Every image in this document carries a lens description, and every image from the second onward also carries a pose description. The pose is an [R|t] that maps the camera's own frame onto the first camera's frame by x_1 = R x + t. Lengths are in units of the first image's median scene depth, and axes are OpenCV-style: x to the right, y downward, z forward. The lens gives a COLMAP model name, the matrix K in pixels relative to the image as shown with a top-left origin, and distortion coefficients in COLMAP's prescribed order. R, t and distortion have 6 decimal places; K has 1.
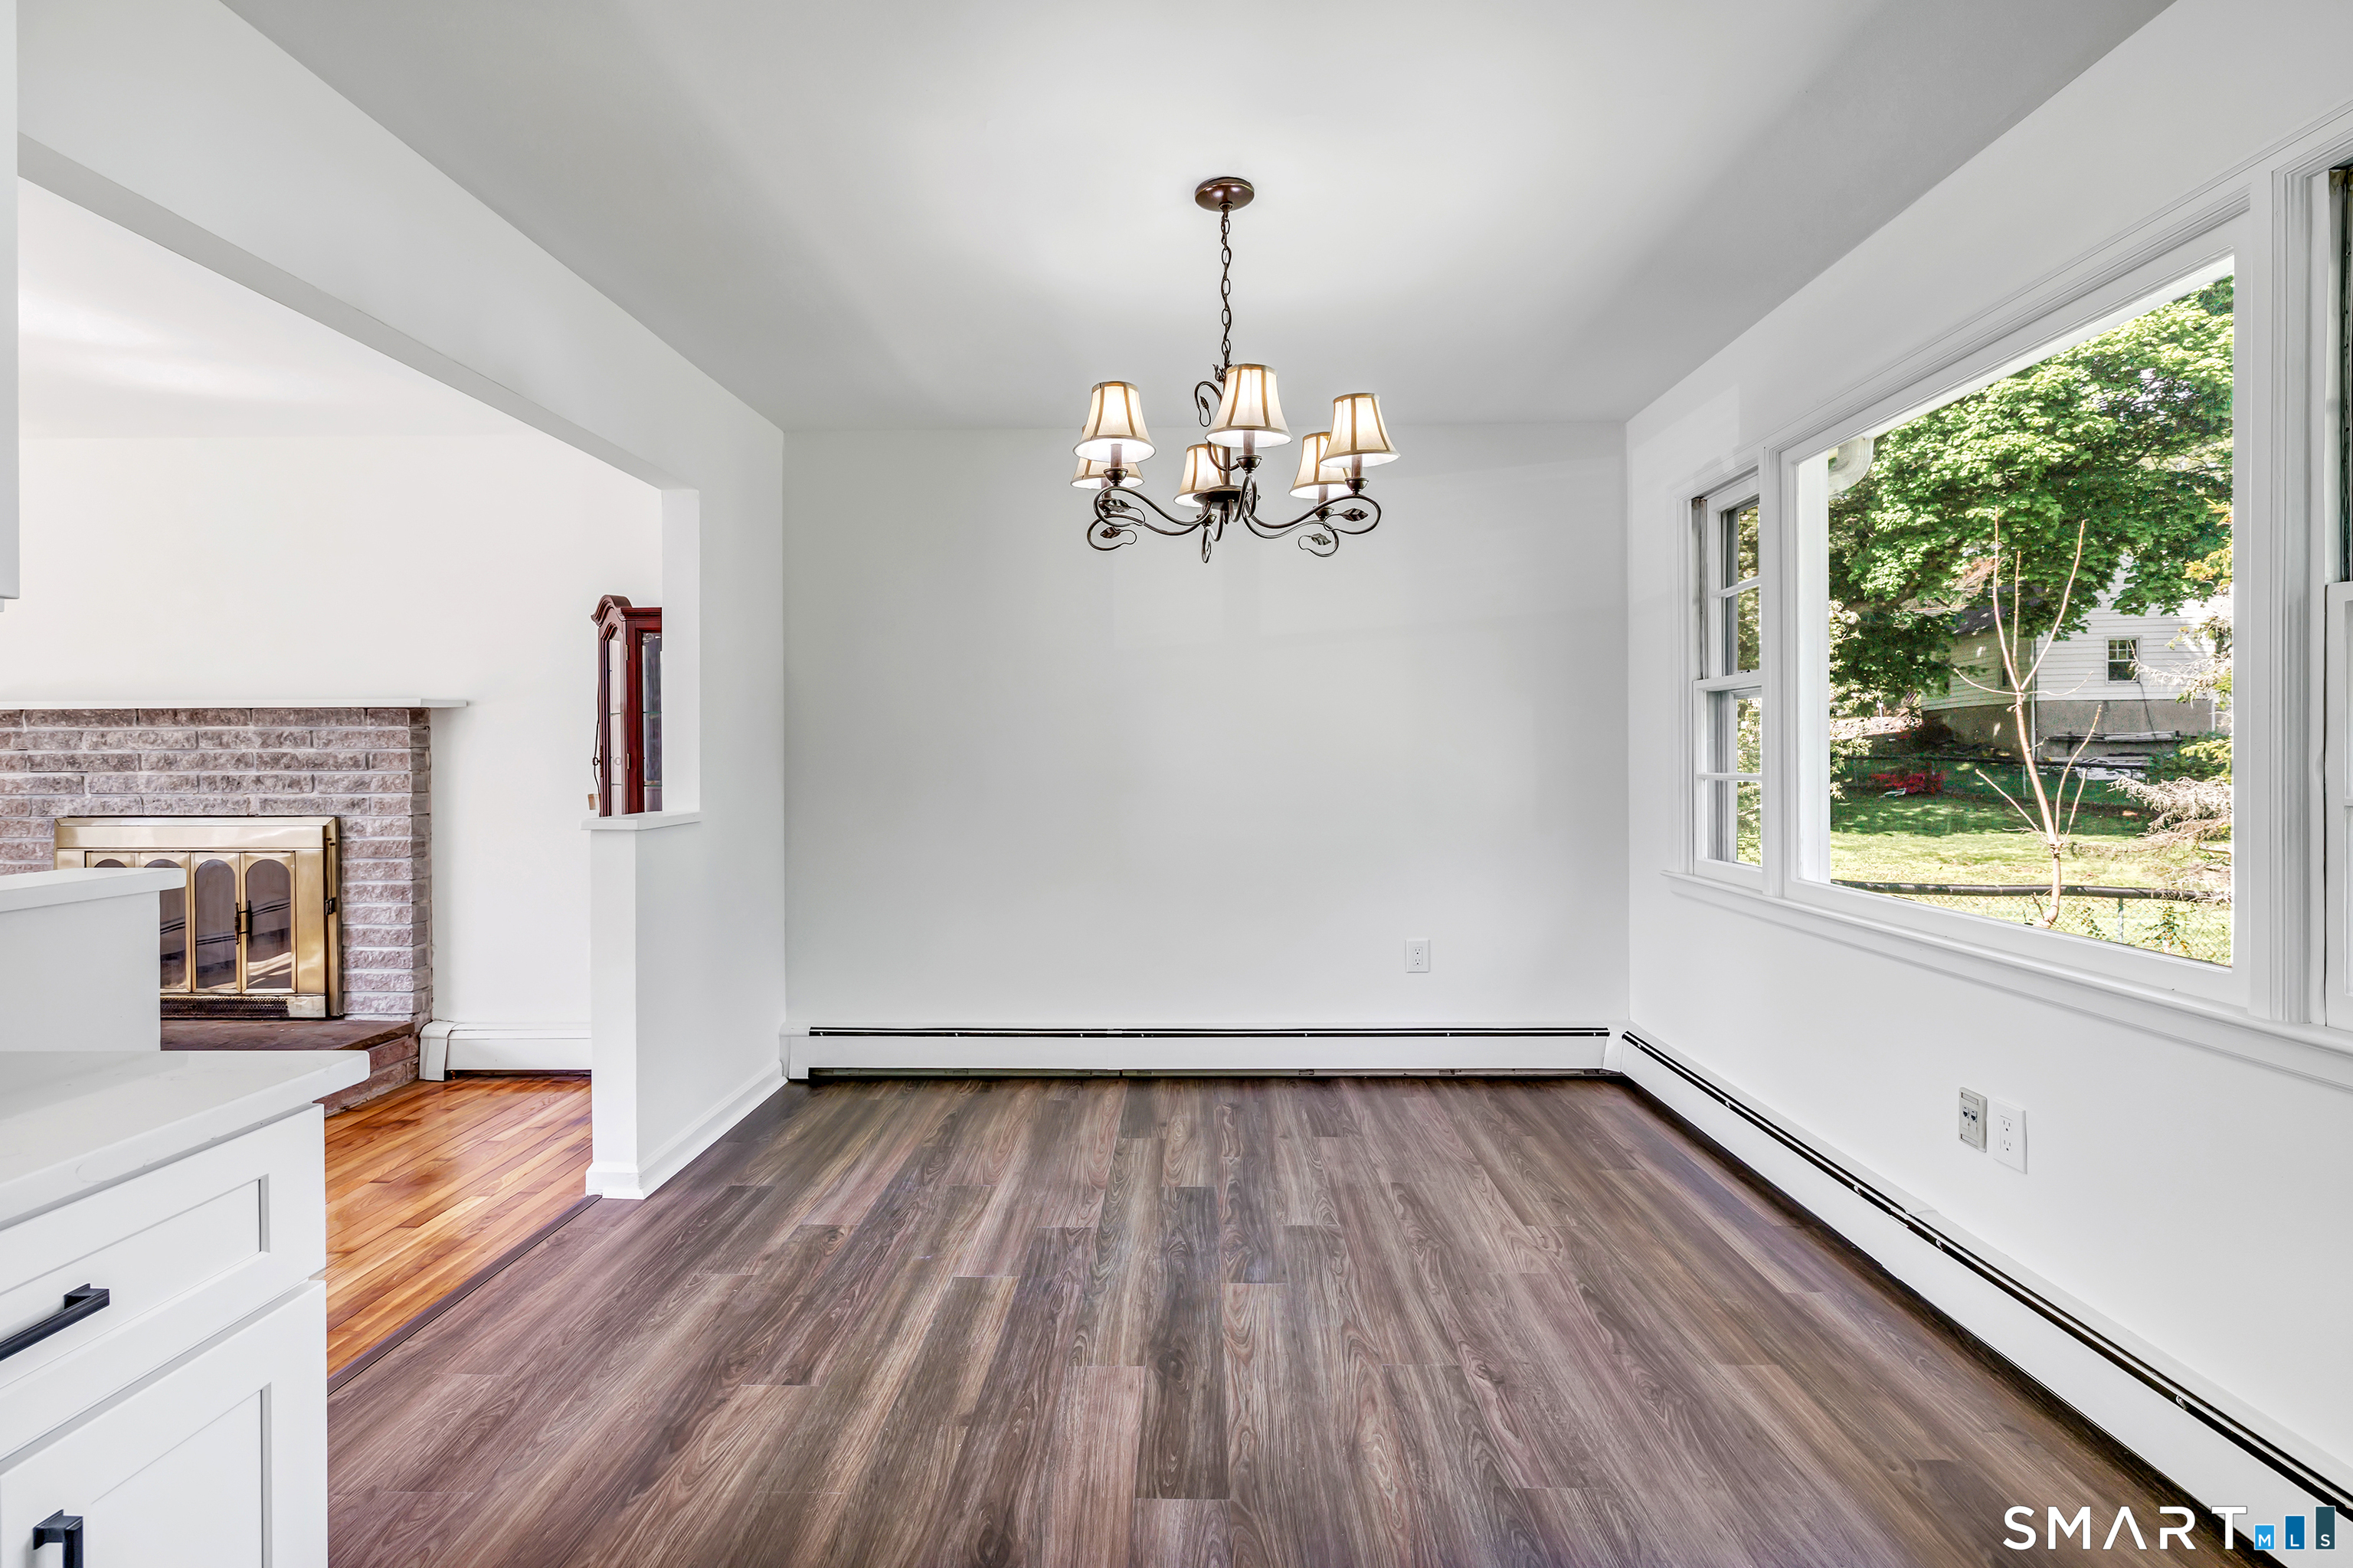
lens RADIAL K [[1098.2, 0, 1186.4], [0, 1098.2, 753.3], [0, 0, 1]] dist [-0.000622, 0.000369]
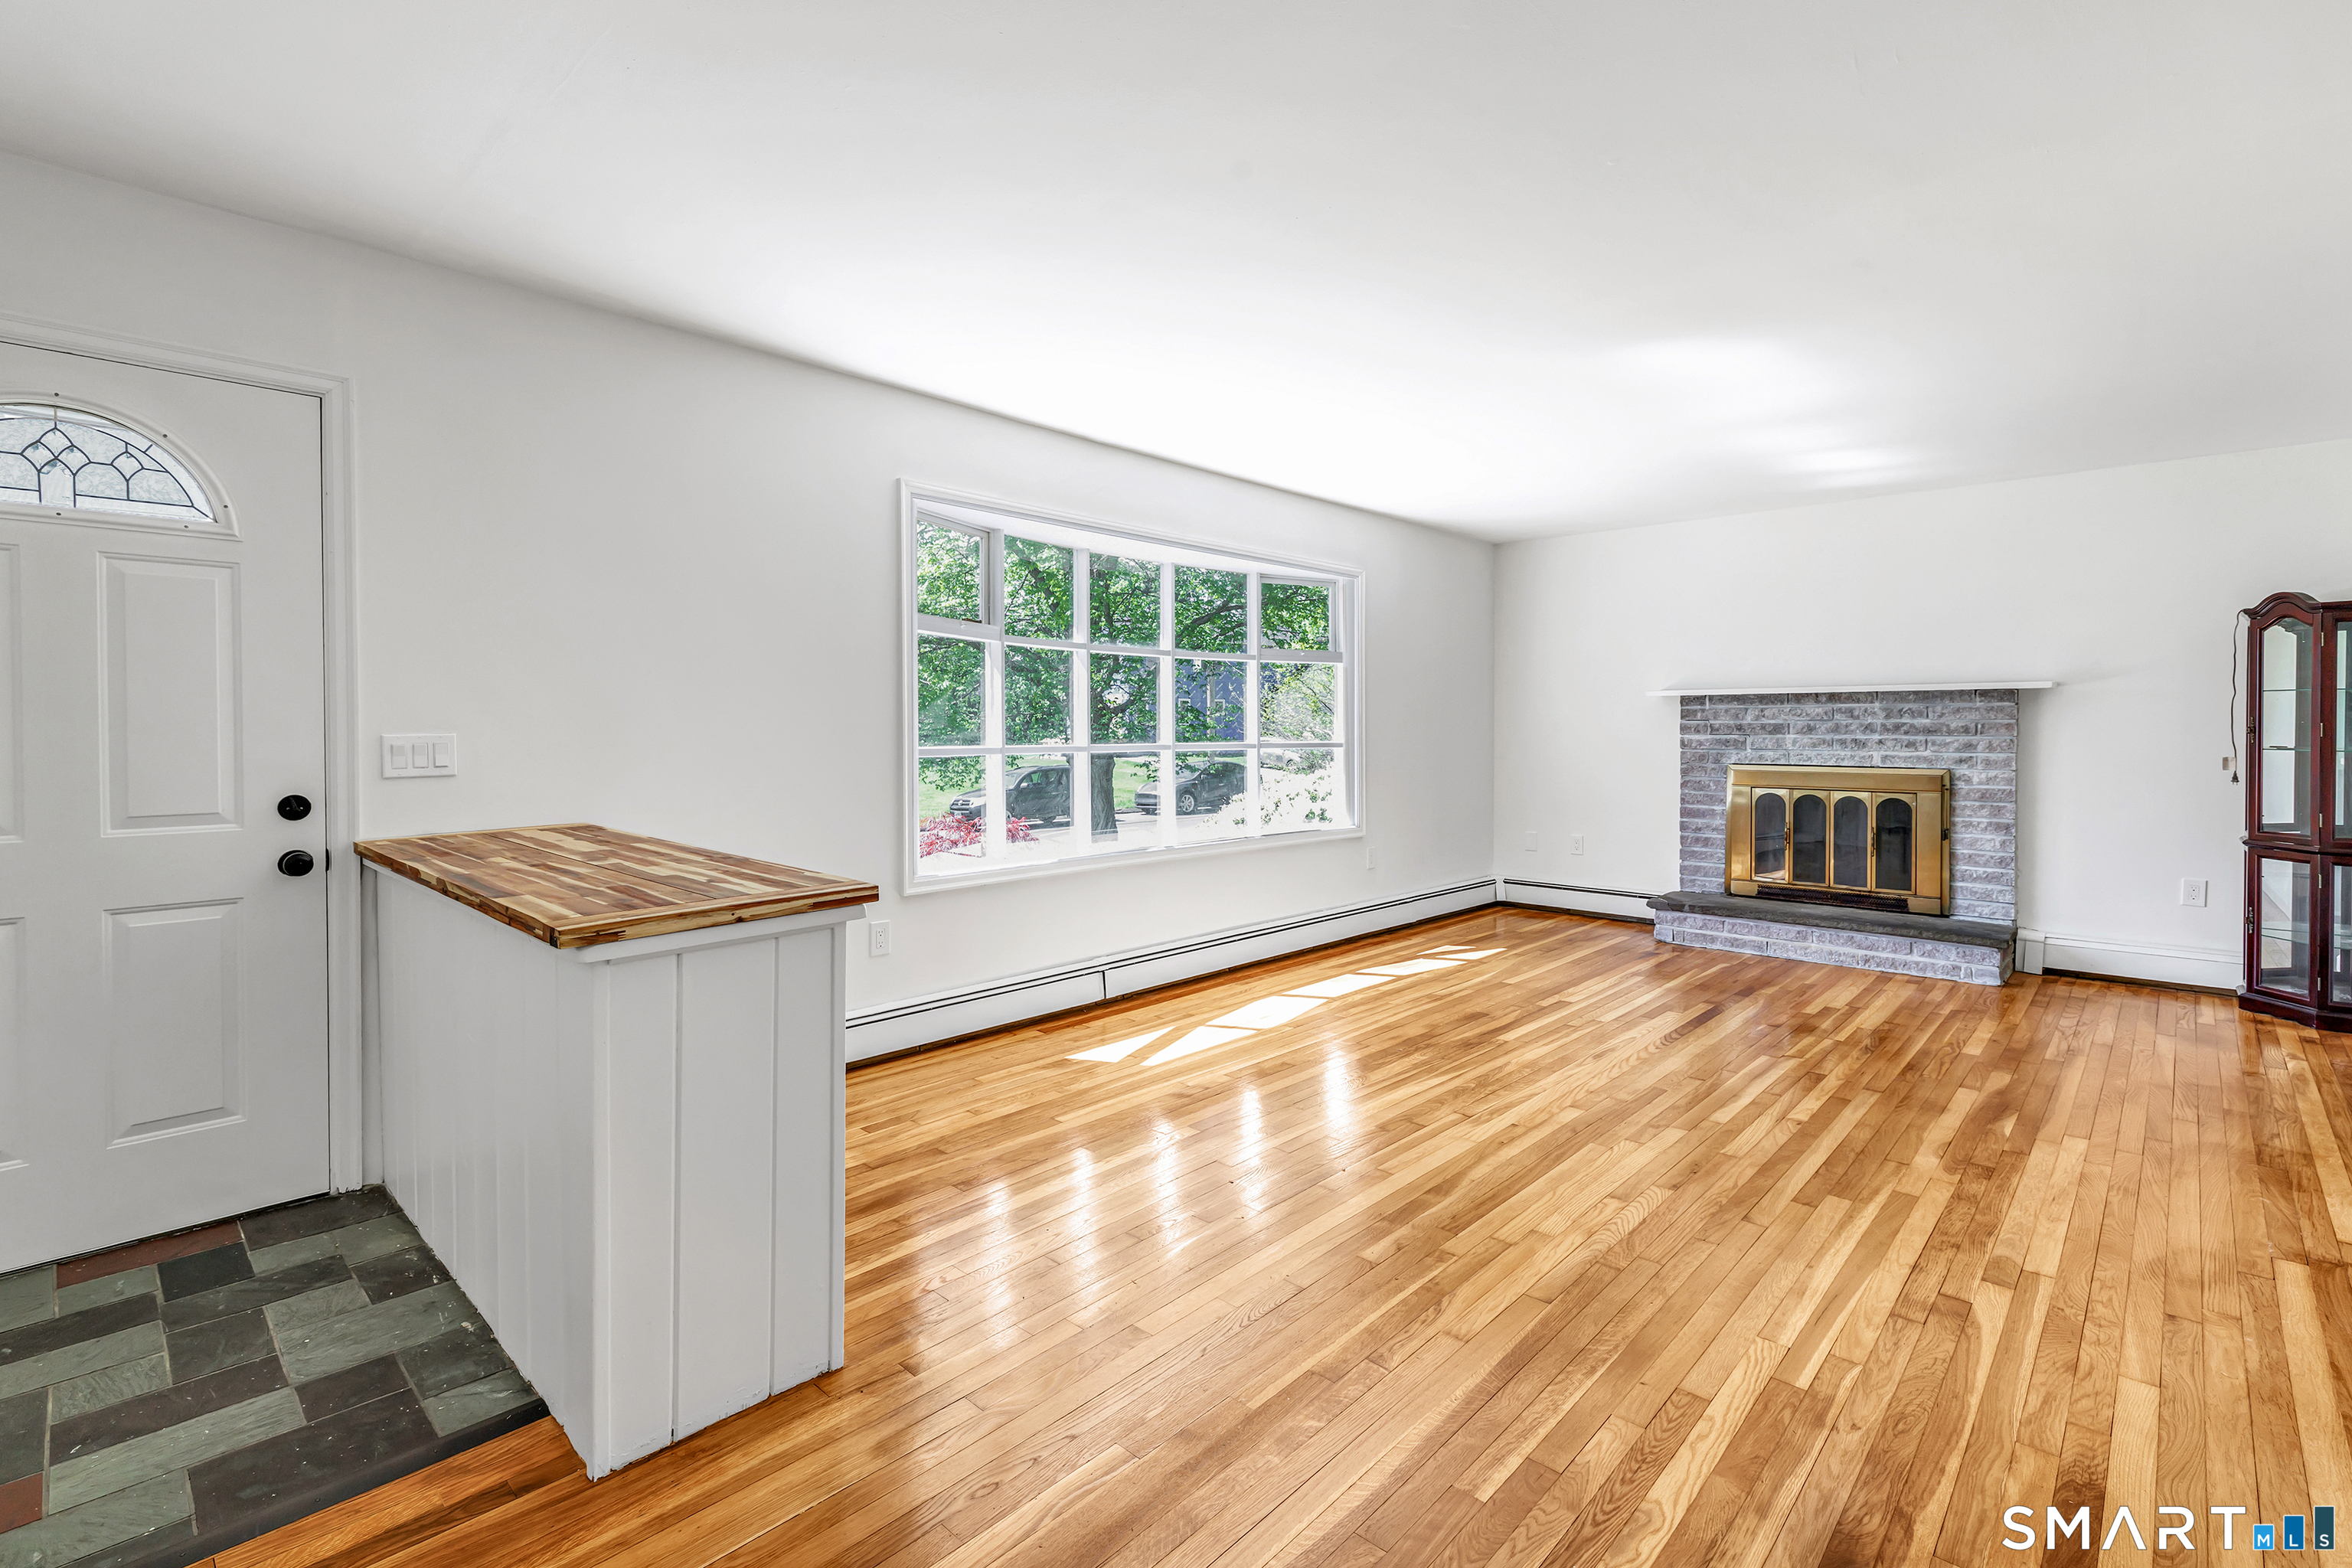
lens RADIAL K [[1044.7, 0, 1163.2], [0, 1044.7, 738.6], [0, 0, 1]] dist [0.000321, 0.000332]
pose [[0.731123, 0.012150, -0.682138, -0.604471], [-0.004334, 0.999904, 0.013164, 0.006422], [0.682232, -0.006668, 0.731105, -0.620878]]
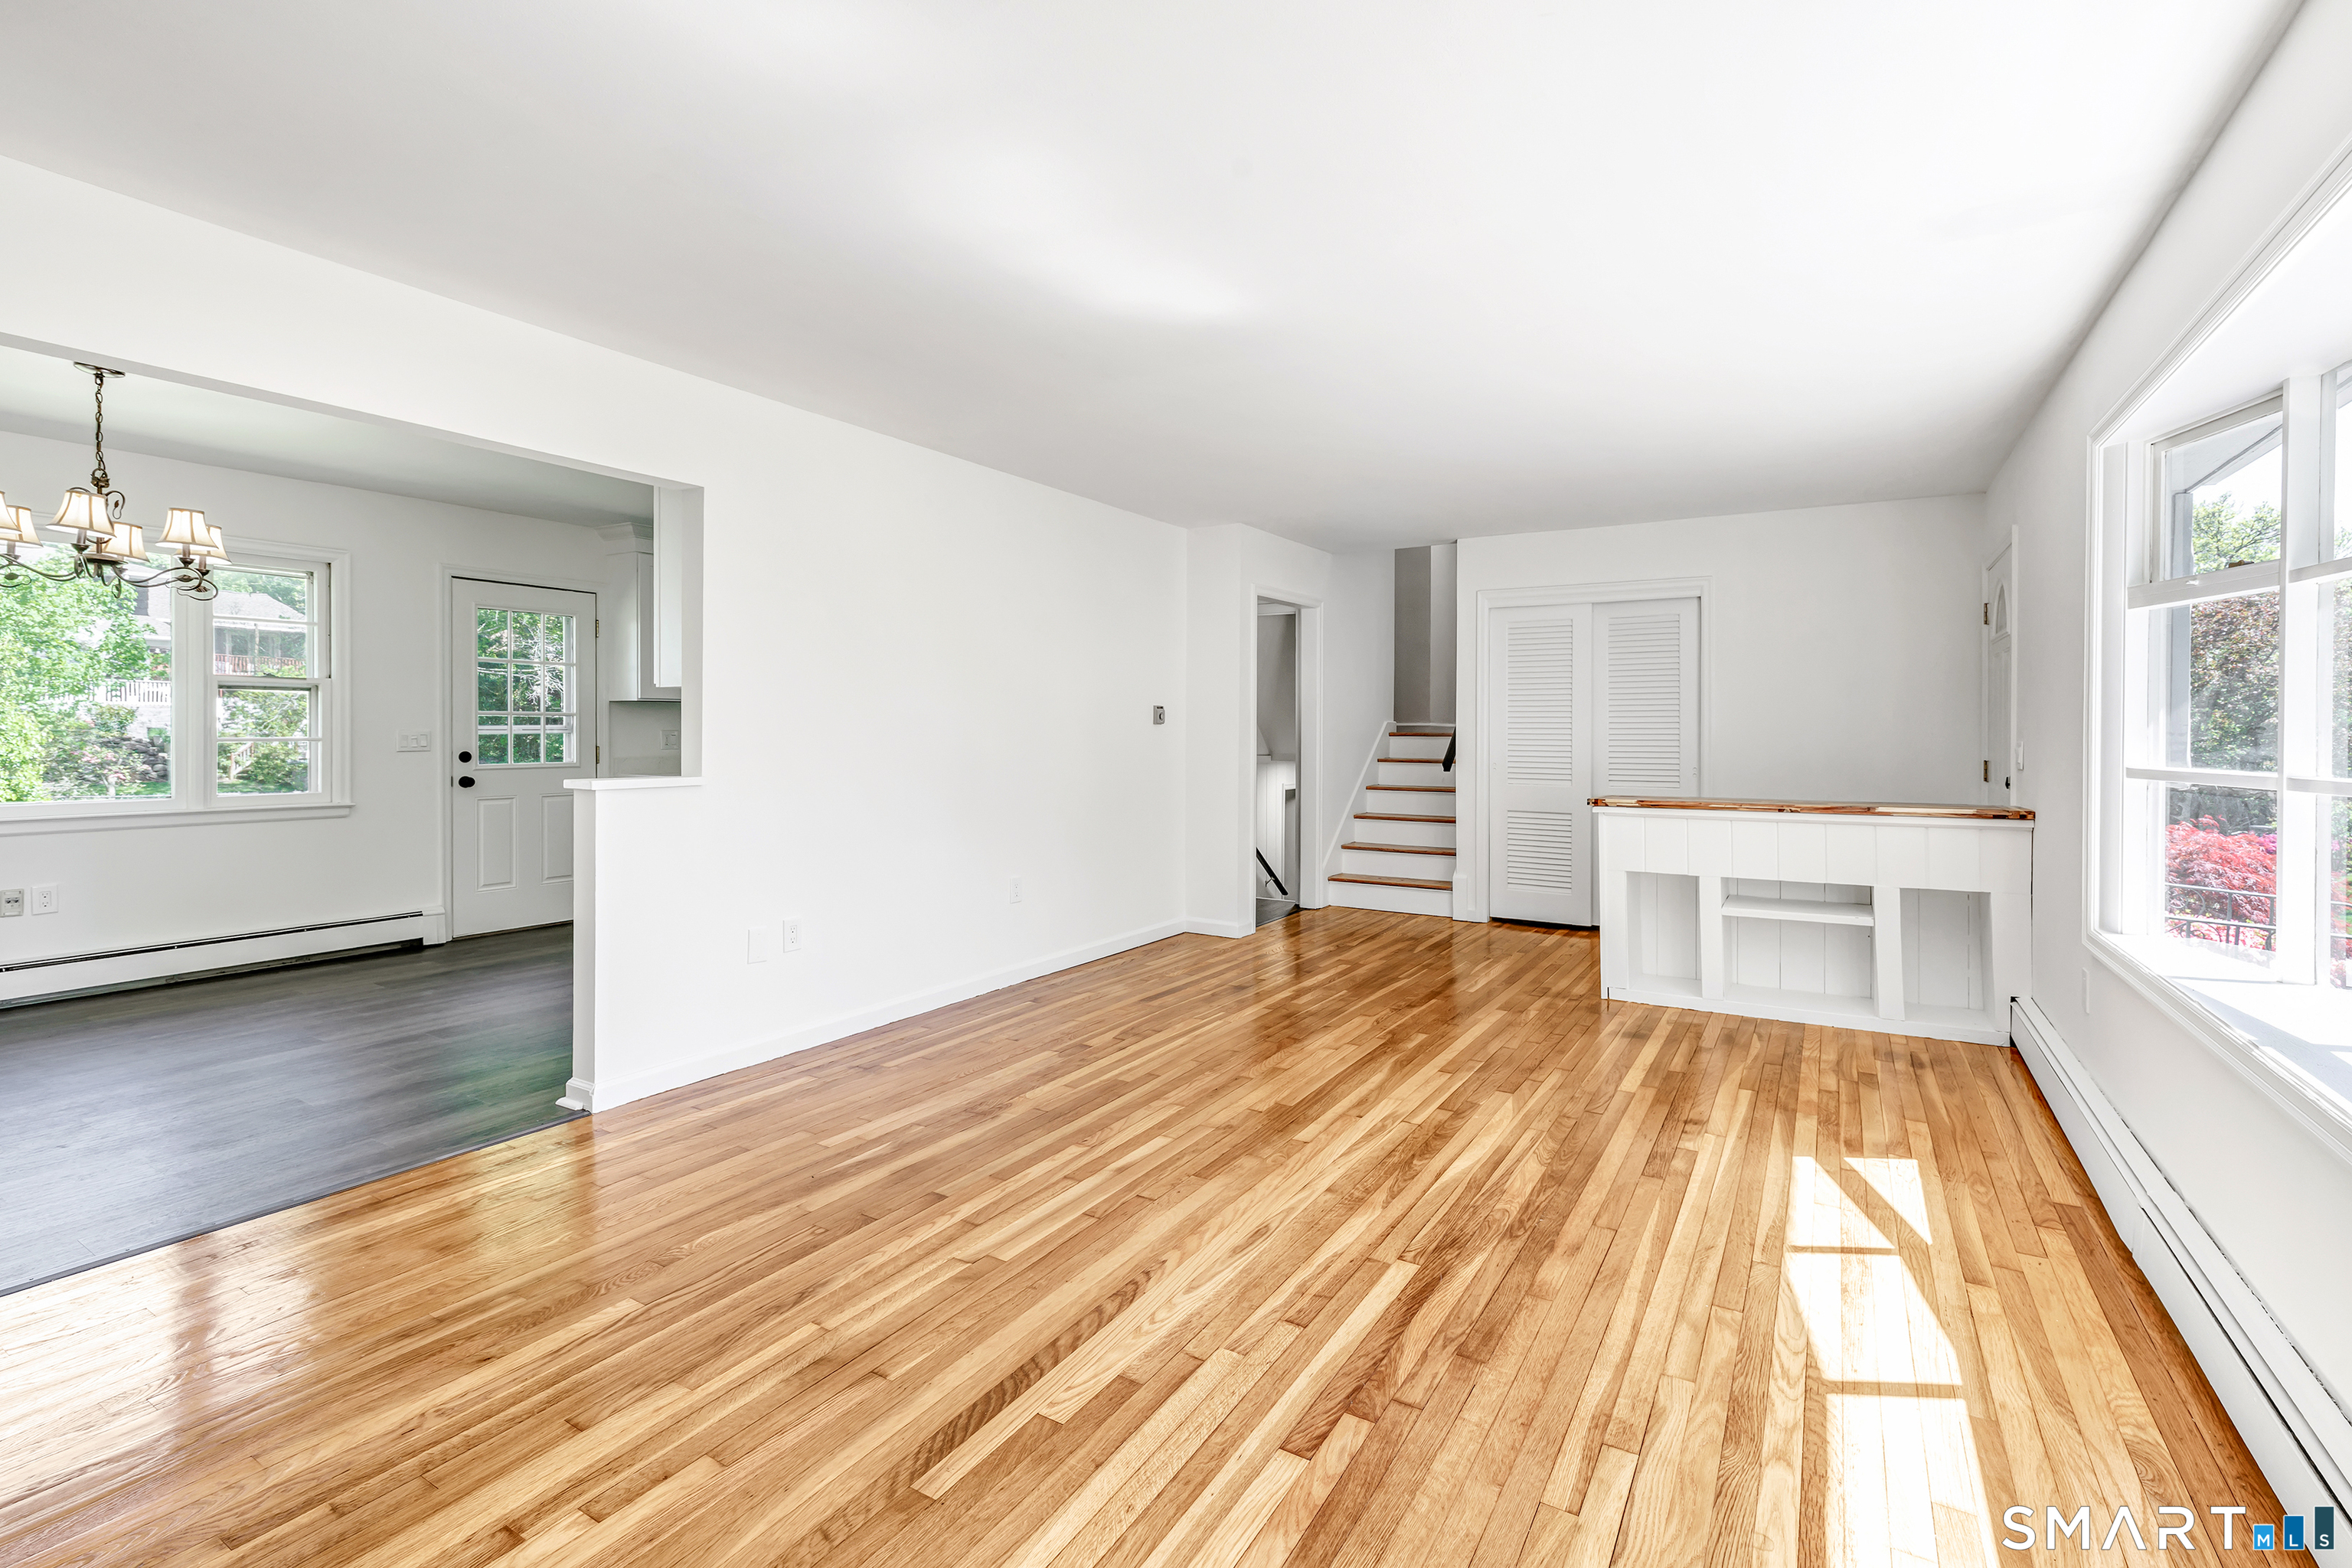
lens RADIAL K [[1064.8, 0, 1126.7], [0, 1064.8, 744.6], [0, 0, 1]] dist [0.000291, 0.000140]
pose [[-0.840828, -0.010135, 0.541207, -1.227372], [-0.003533, 0.999906, 0.013237, 0.003987], [-0.541291, 0.009218, -0.840785, 0.901564]]
